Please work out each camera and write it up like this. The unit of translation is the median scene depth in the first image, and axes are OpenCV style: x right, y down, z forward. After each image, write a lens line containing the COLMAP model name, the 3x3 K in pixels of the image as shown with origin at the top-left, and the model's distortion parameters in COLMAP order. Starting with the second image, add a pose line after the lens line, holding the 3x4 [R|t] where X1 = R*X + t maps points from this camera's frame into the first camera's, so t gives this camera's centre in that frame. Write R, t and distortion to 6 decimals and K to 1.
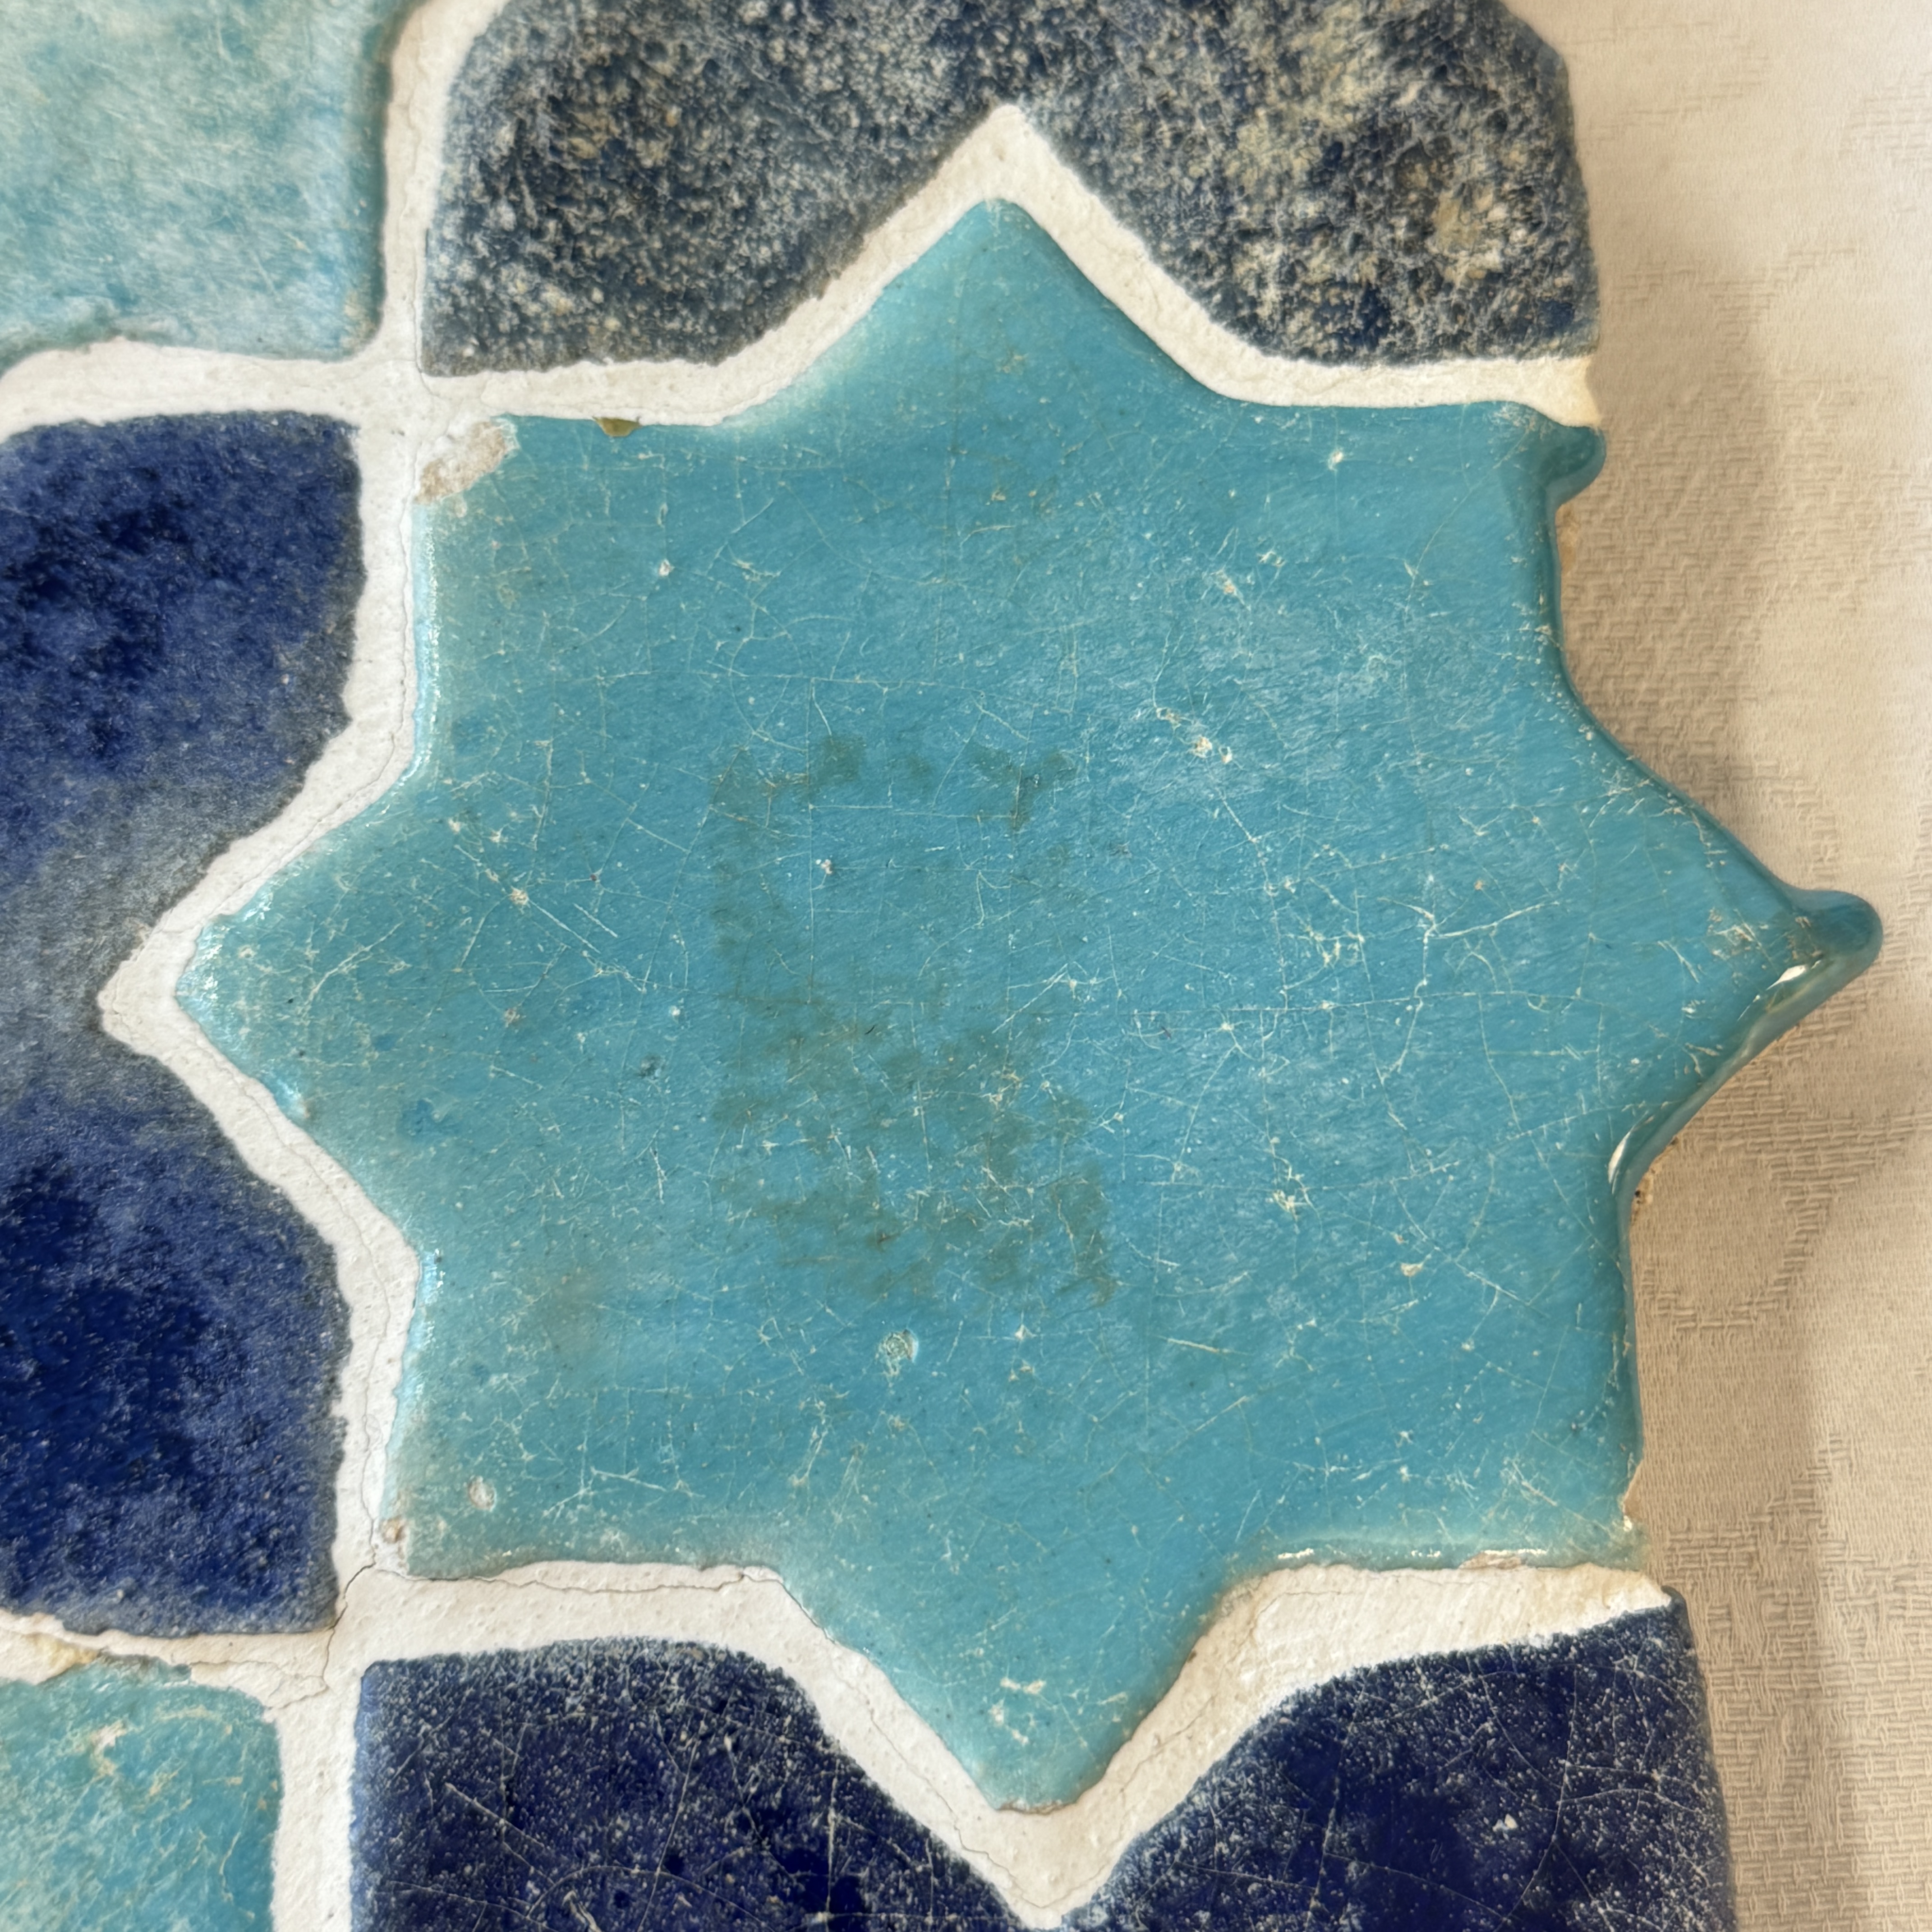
lens RADIAL K [[3141.6, 0, 956.8], [0, 3141.6, 967.0], [0, 0, 1]] dist [0.169023, -0.492819]
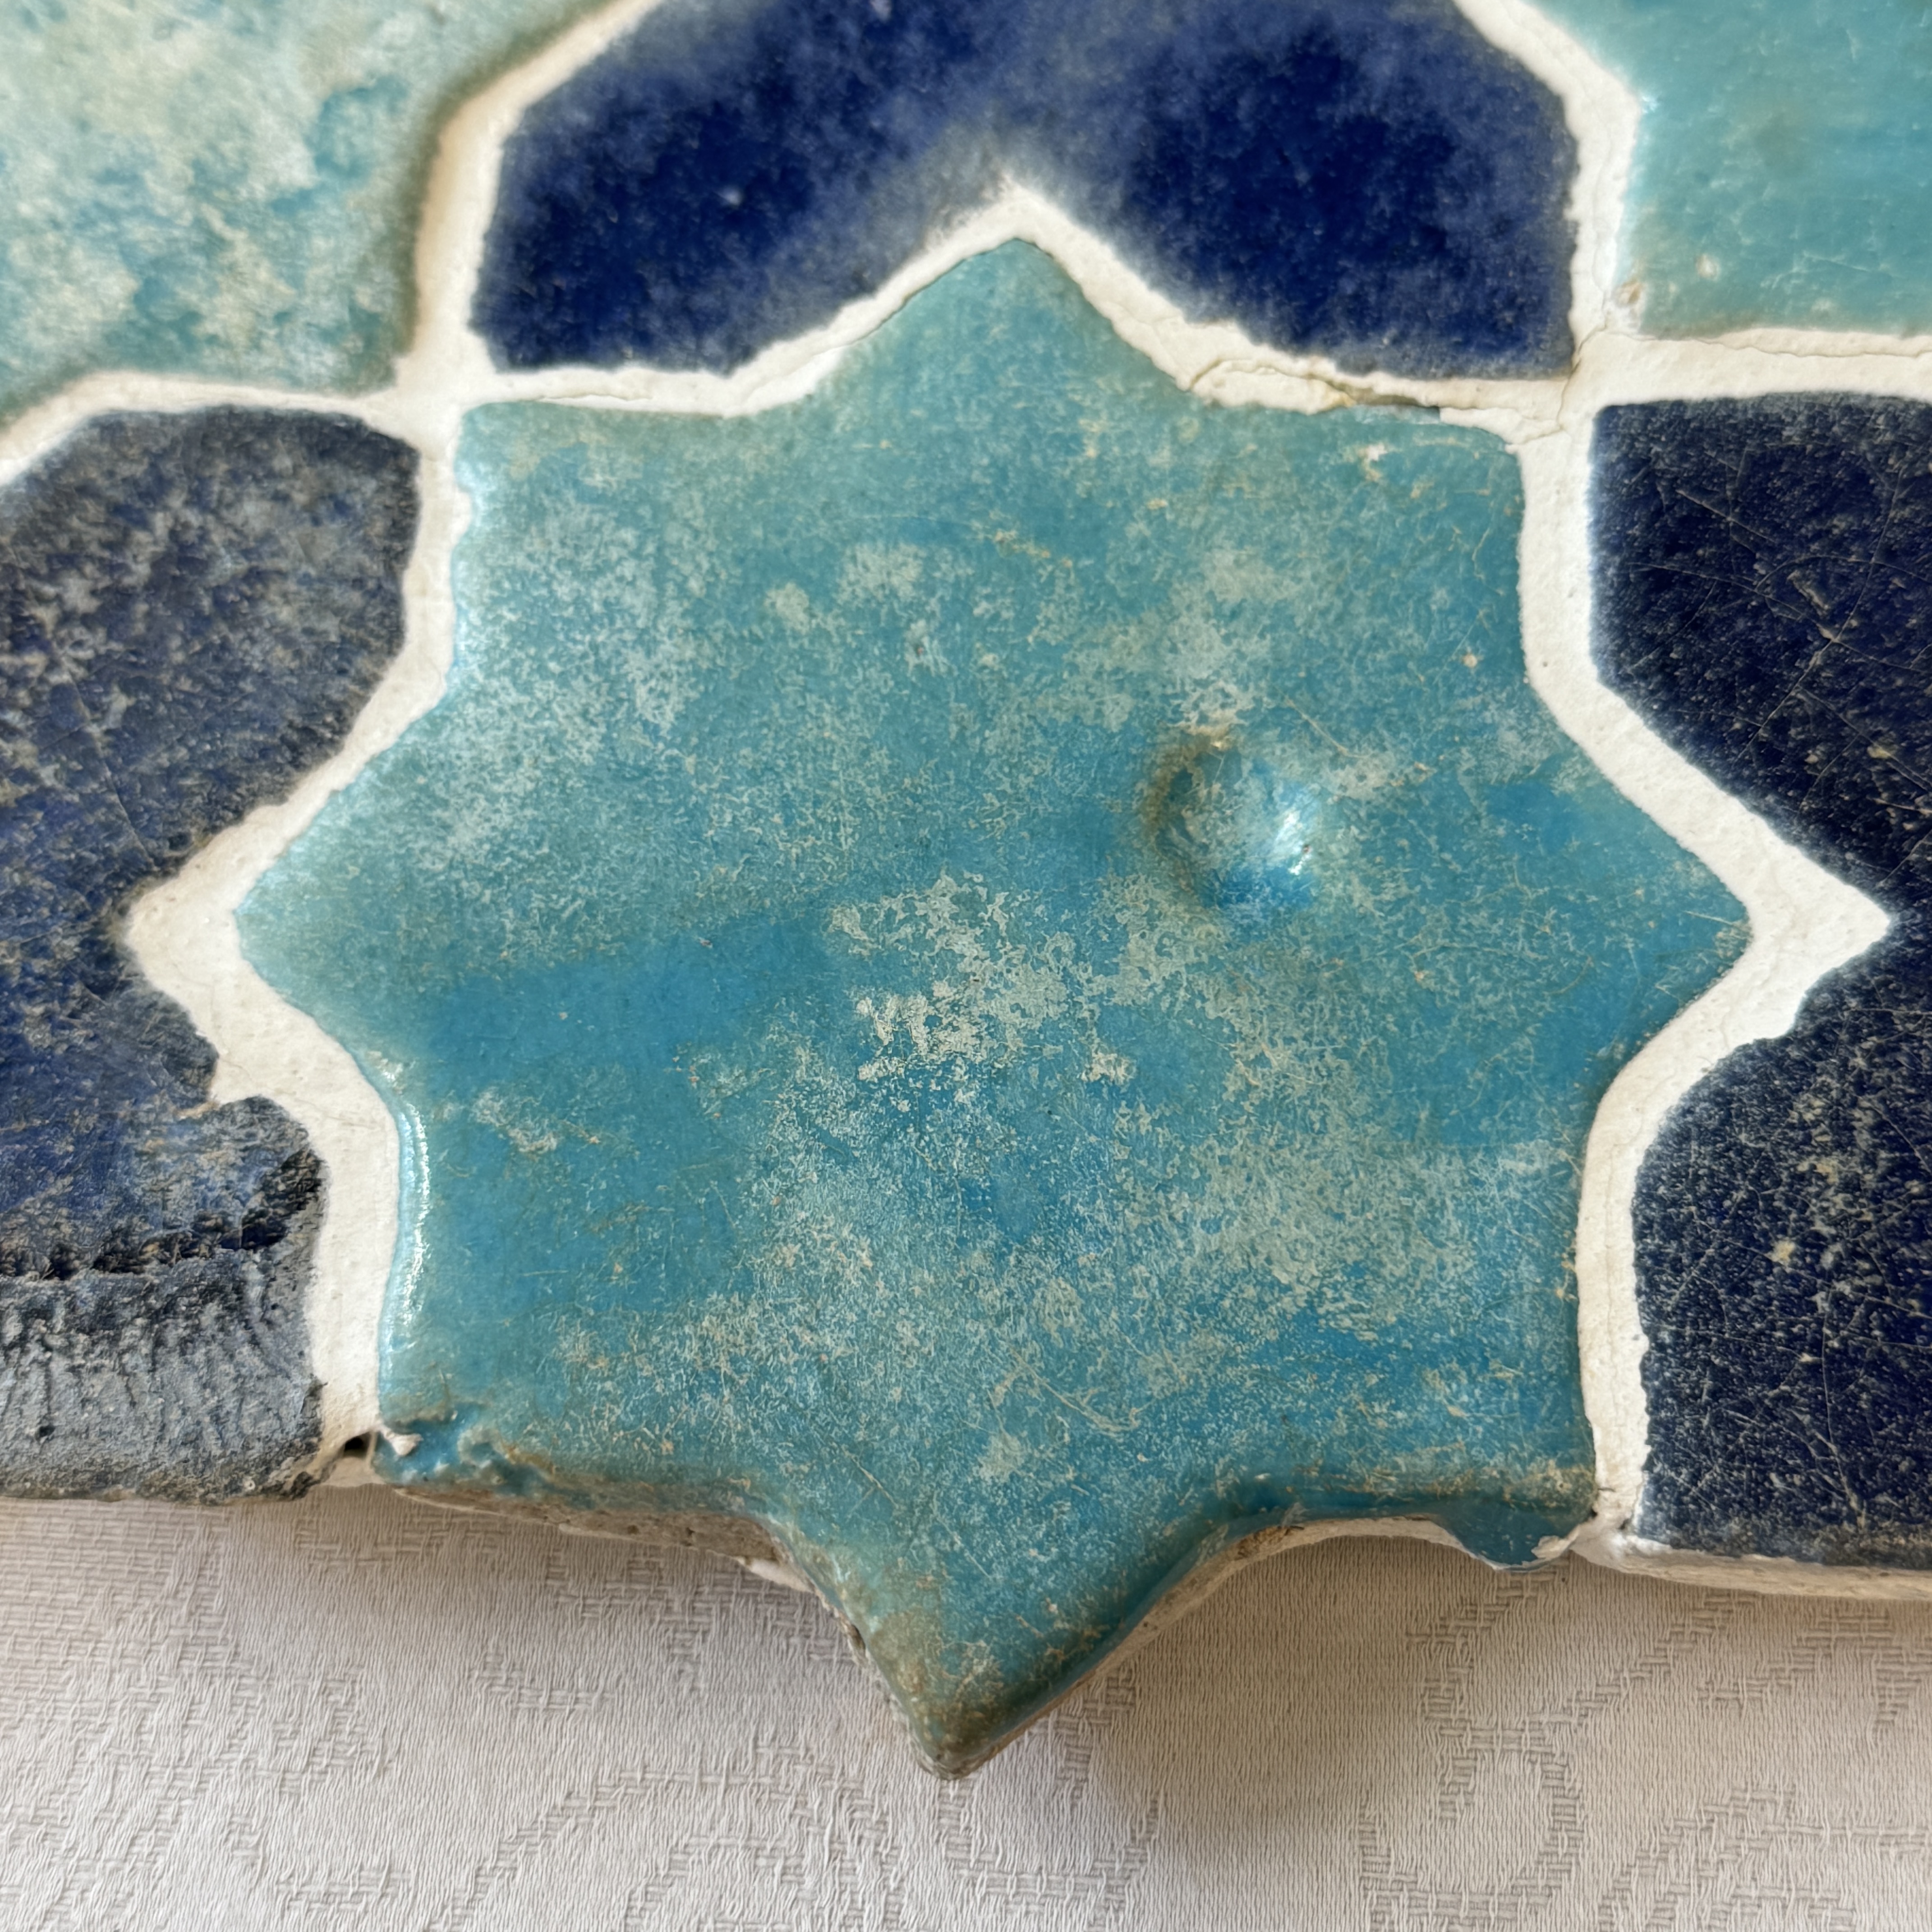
lens RADIAL K [[3141.6, 0, 956.8], [0, 3141.6, 967.0], [0, 0, 1]] dist [0.169023, -0.492819]
pose [[0.992564, 0.049289, -0.111298, -0.257391], [-0.065722, 0.986622, -0.149187, 0.558455], [0.102455, 0.155393, 0.982525, -0.106522]]
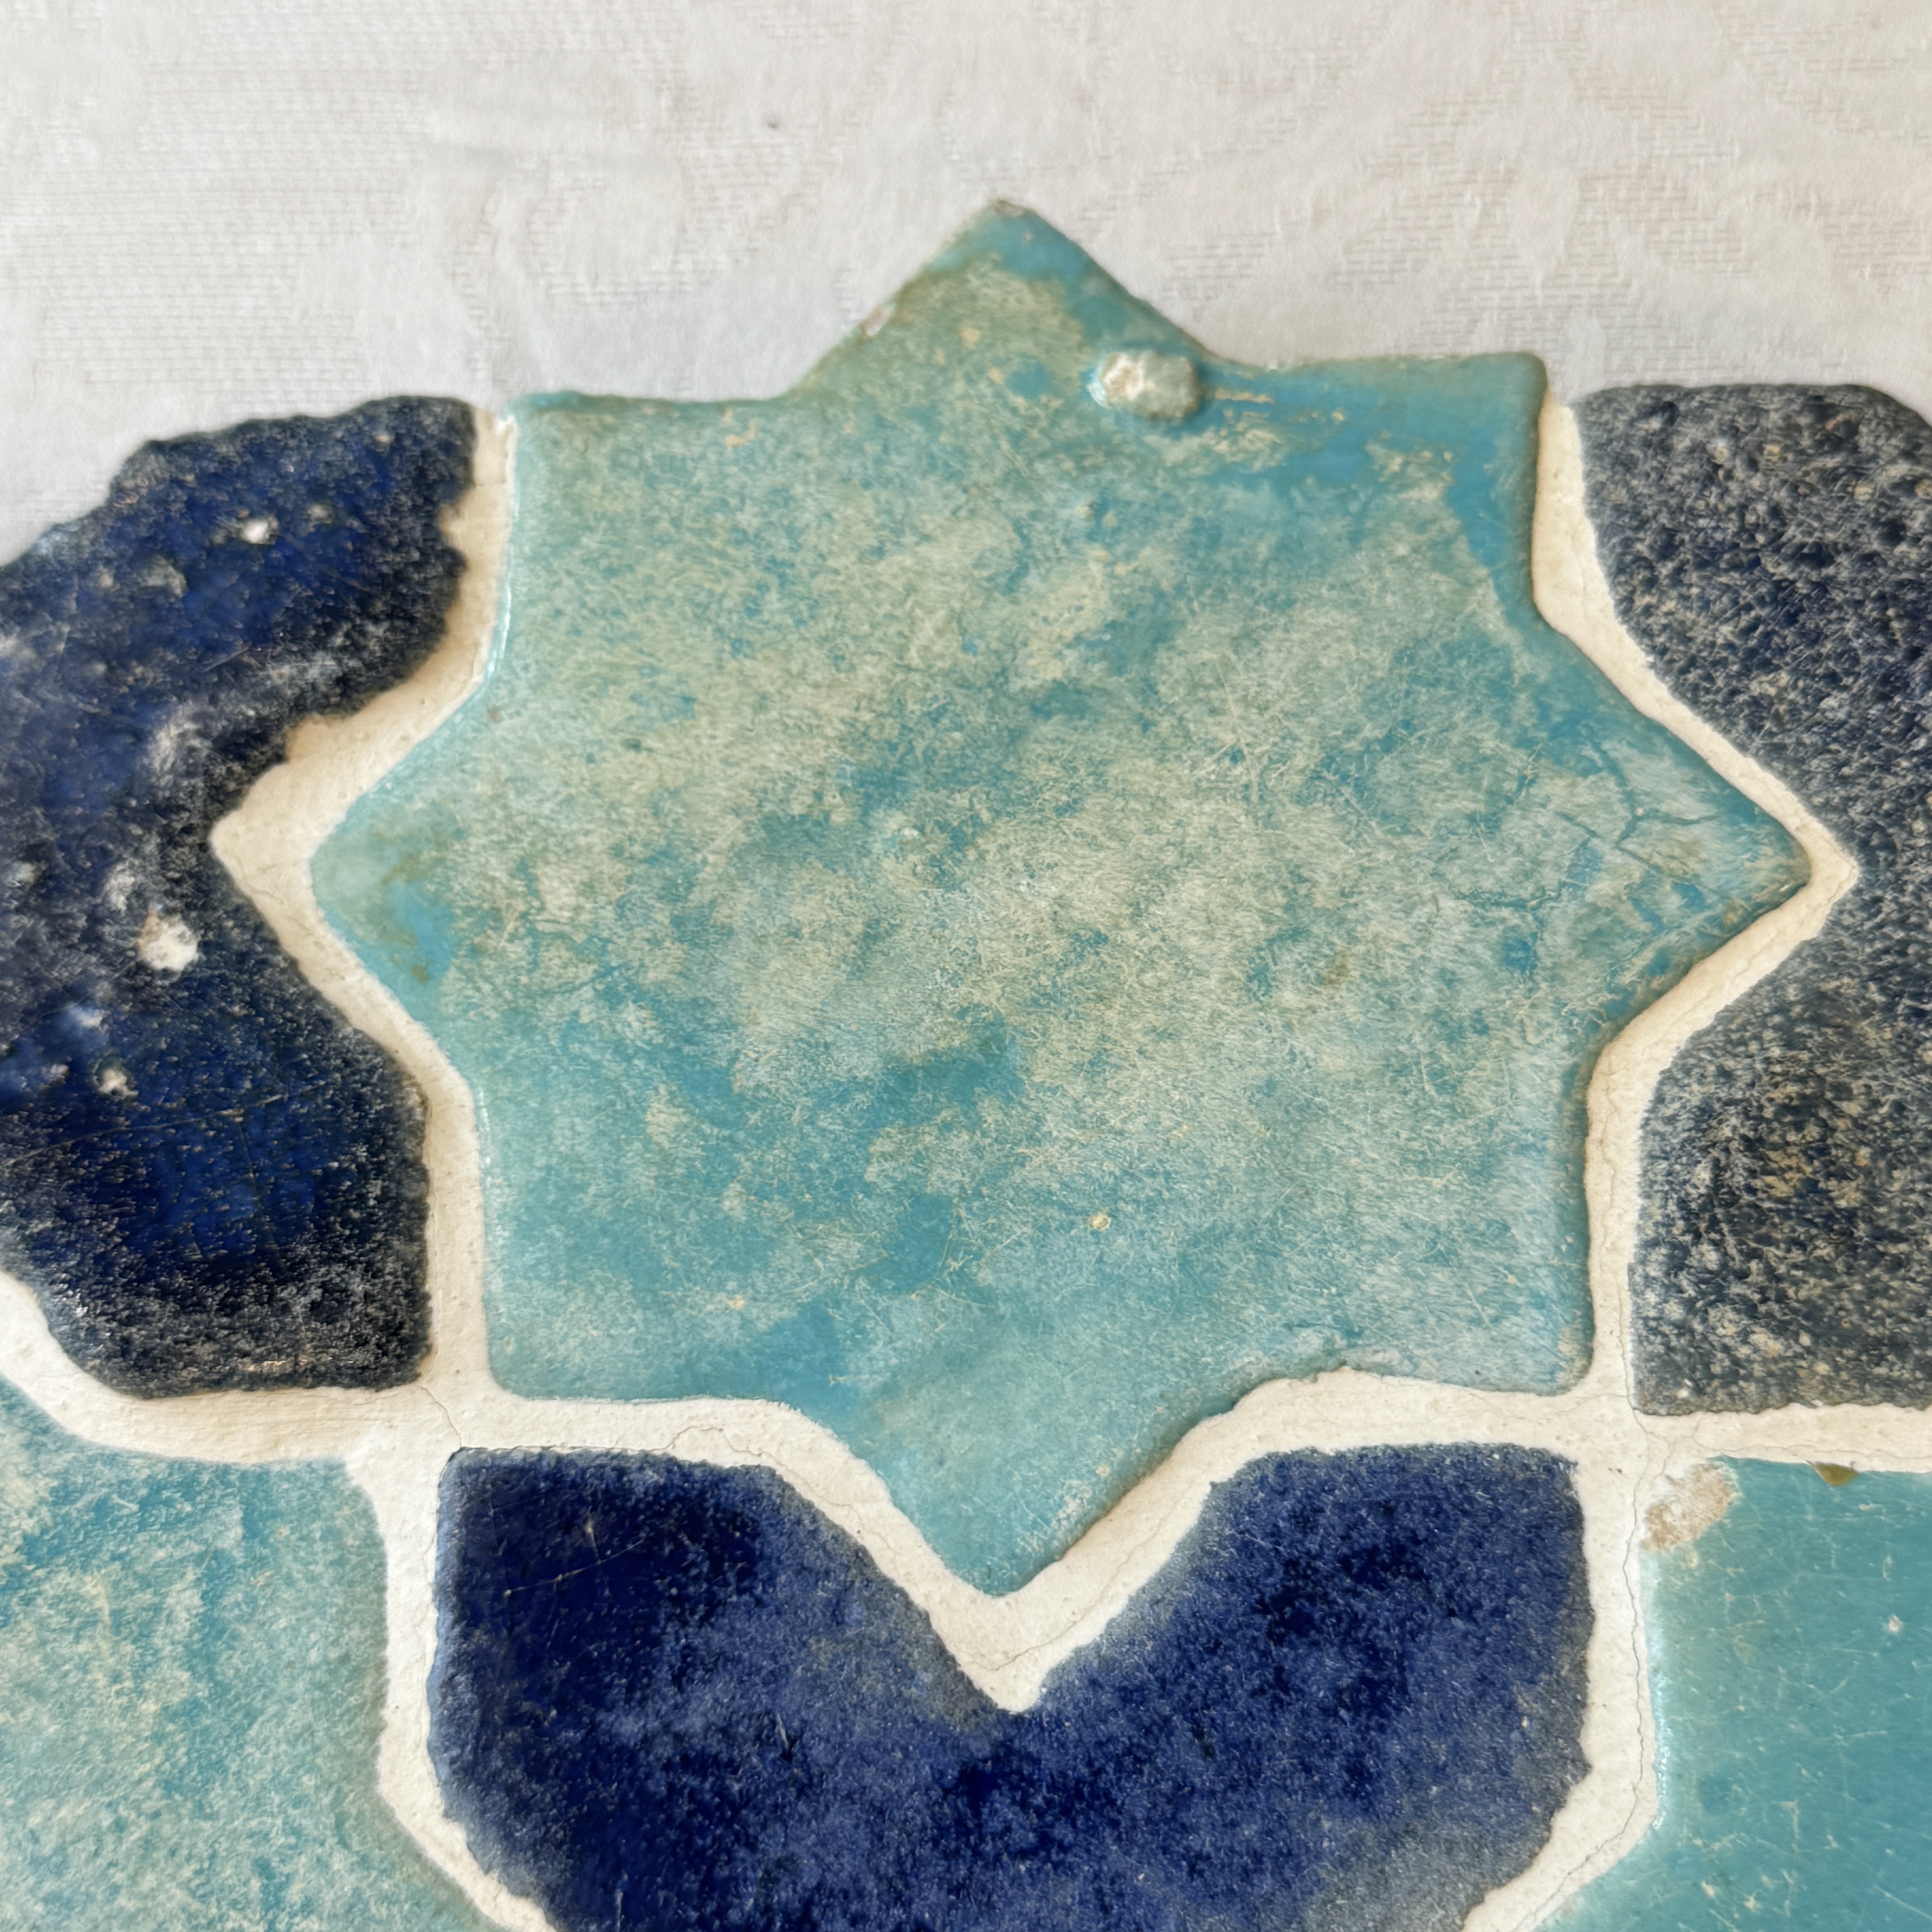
lens RADIAL K [[3123.6, 0, 974.8], [0, 3123.6, 939.9], [0, 0, 1]] dist [0.174953, -0.541231]
pose [[0.997484, 0.014267, -0.069436, -0.321542], [-0.019329, 0.997161, -0.072773, -0.266488], [0.068200, 0.073932, 0.994929, -0.067529]]
